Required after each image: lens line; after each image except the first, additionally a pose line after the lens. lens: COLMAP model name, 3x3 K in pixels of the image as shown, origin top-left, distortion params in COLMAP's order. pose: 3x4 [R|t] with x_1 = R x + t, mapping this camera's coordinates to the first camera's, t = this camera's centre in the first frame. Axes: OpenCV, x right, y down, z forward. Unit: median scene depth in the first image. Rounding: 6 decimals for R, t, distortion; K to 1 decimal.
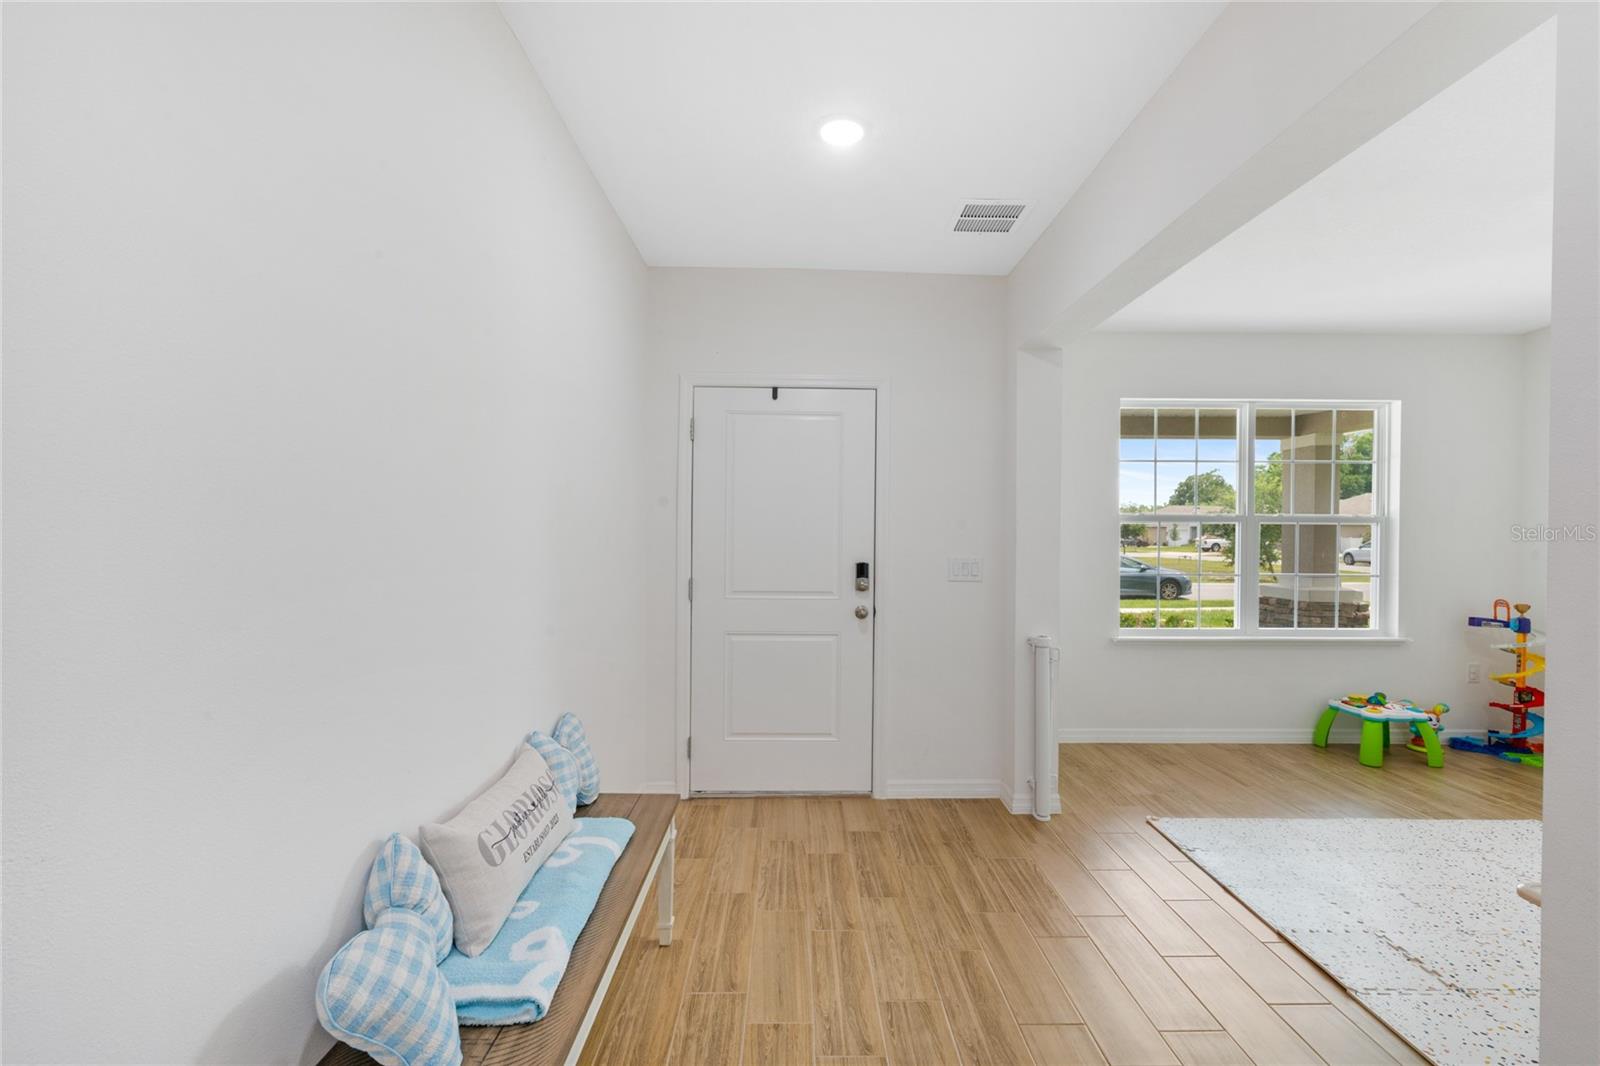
lens RADIAL K [[692.4, 0, 790.4], [0, 692.4, 535.4], [0, 0, 1]] dist [0.005841, -0.001561]
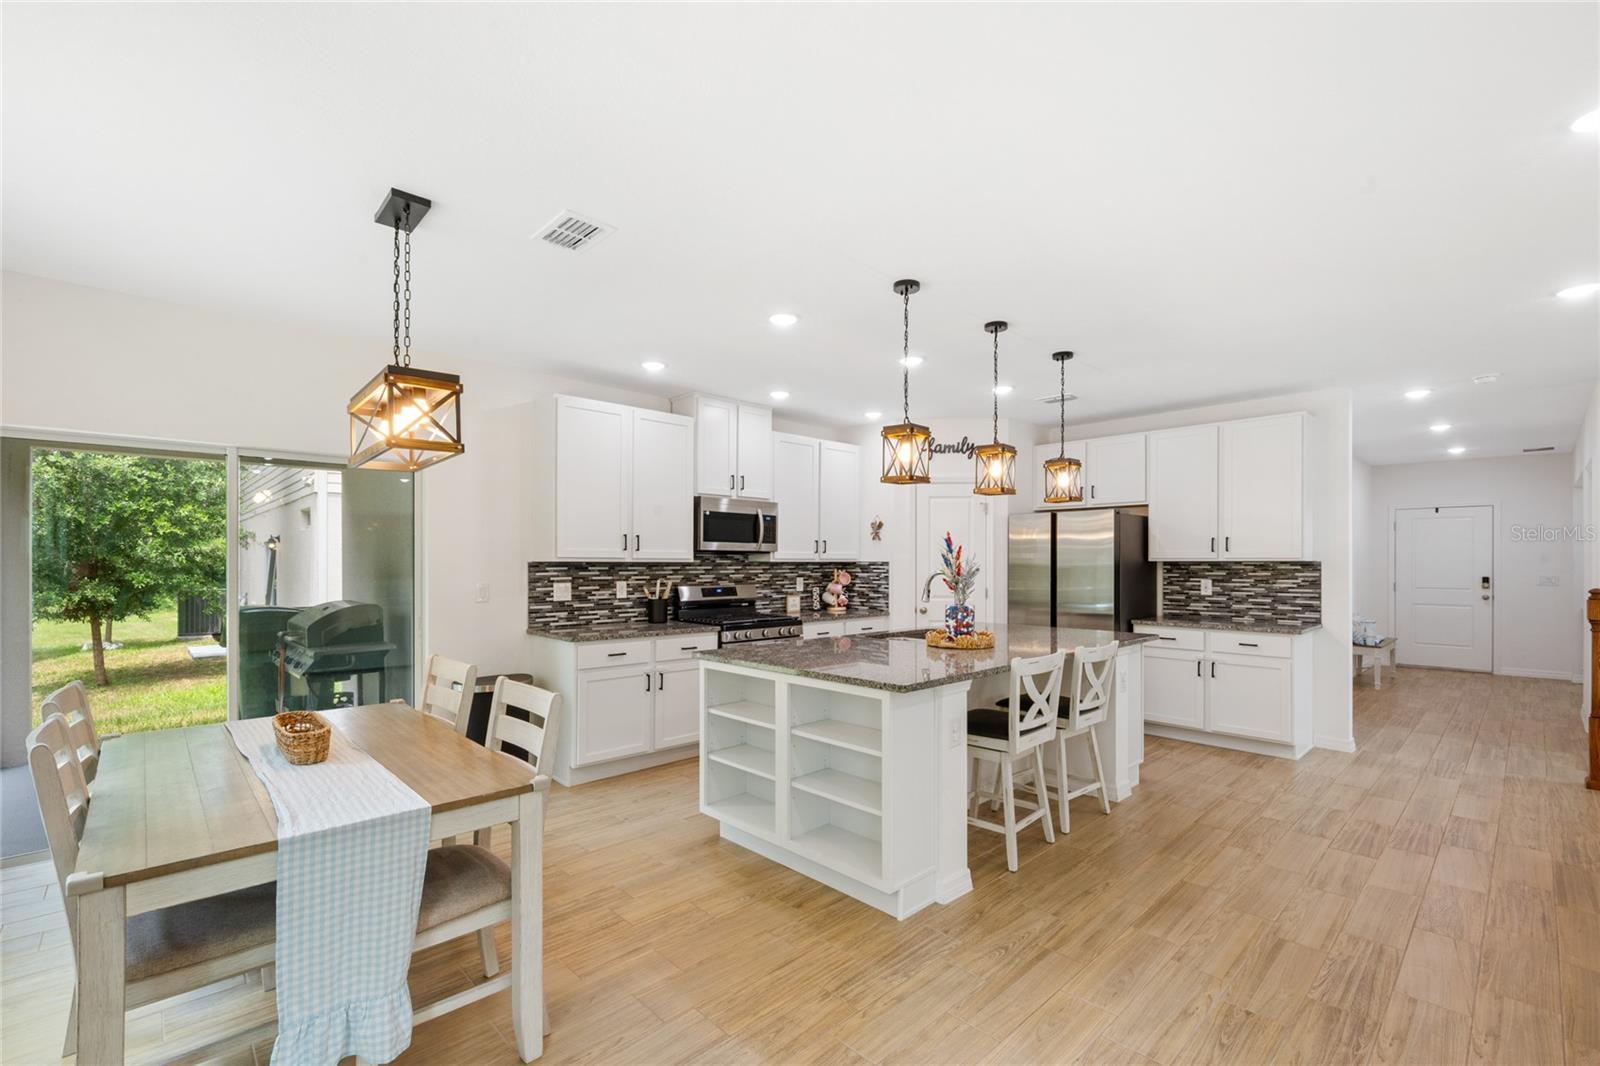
lens RADIAL K [[692.4, 0, 809.4], [0, 692.4, 562.6], [0, 0, 1]] dist [0.005841, -0.001561]
pose [[0.697202, -0.007277, -0.716838, 0.201392], [0.004487, 0.999973, -0.005787, -0.008479], [0.716861, 0.000818, 0.697216, -2.481856]]
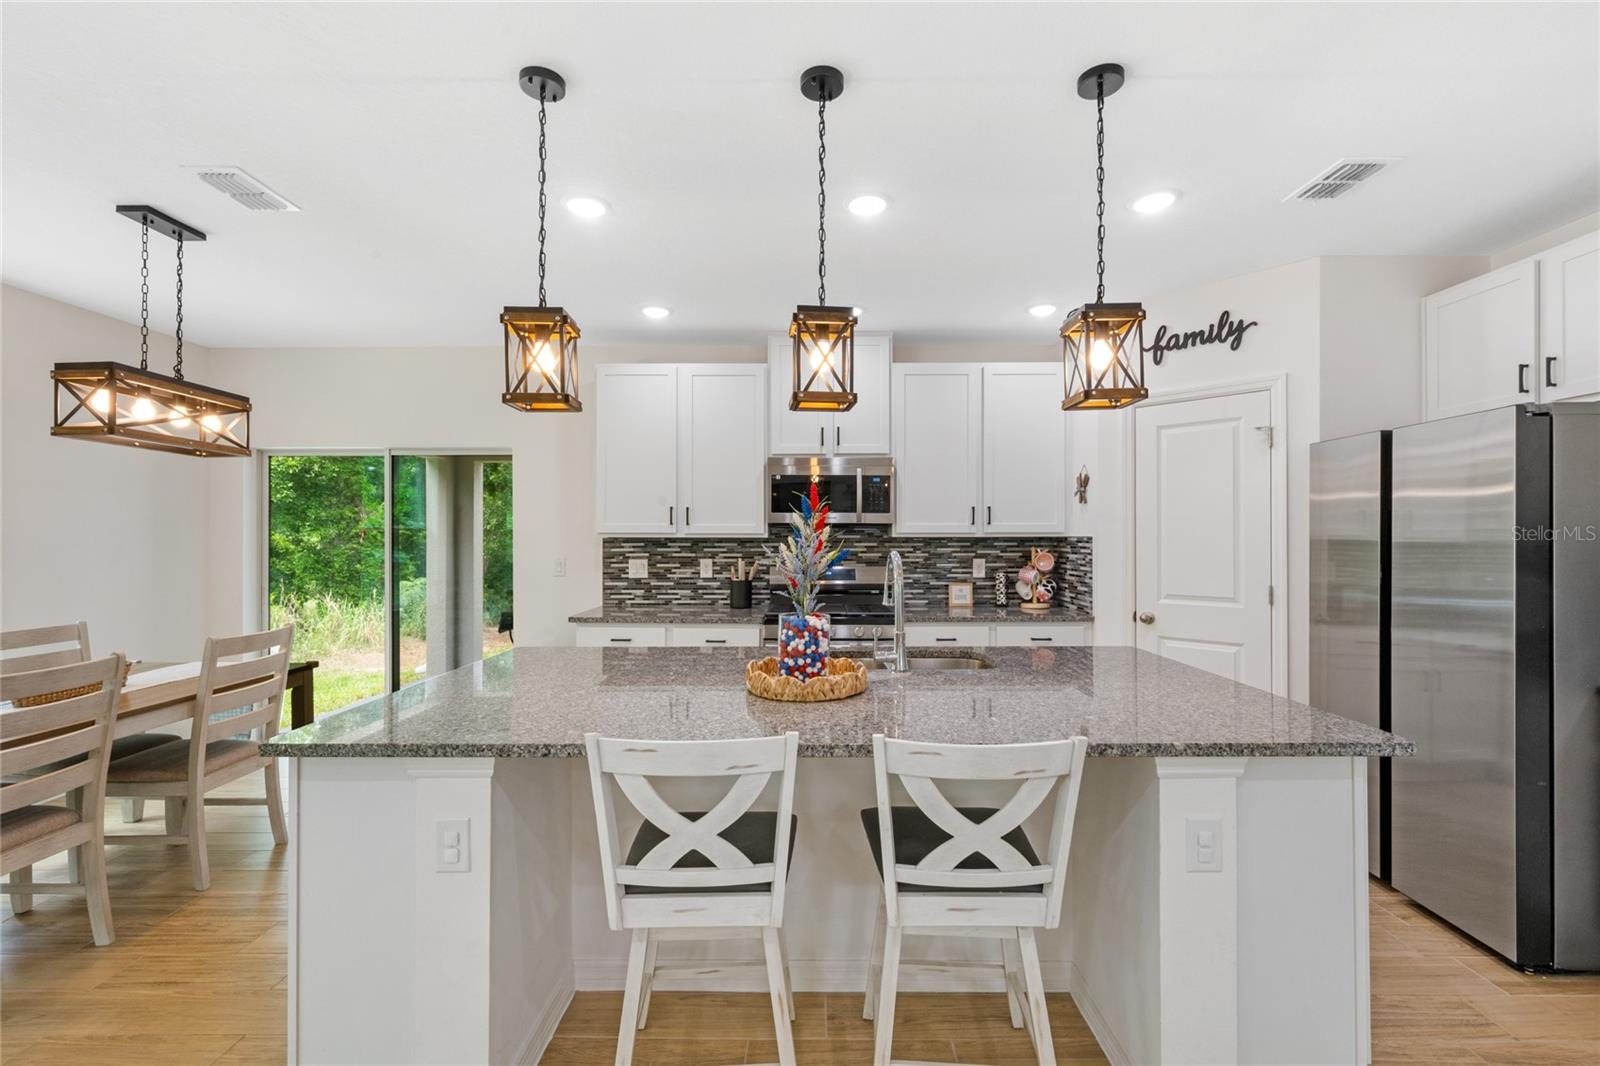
lens RADIAL K [[692.4, 0, 812.3], [0, 692.4, 538.9], [0, 0, 1]] dist [0.005841, -0.001561]
pose [[0.001572, -0.005623, -0.999983, 0.189285], [-0.001143, 0.999984, -0.005625, -0.010181], [0.999998, 0.001151, 0.001566, -1.530300]]
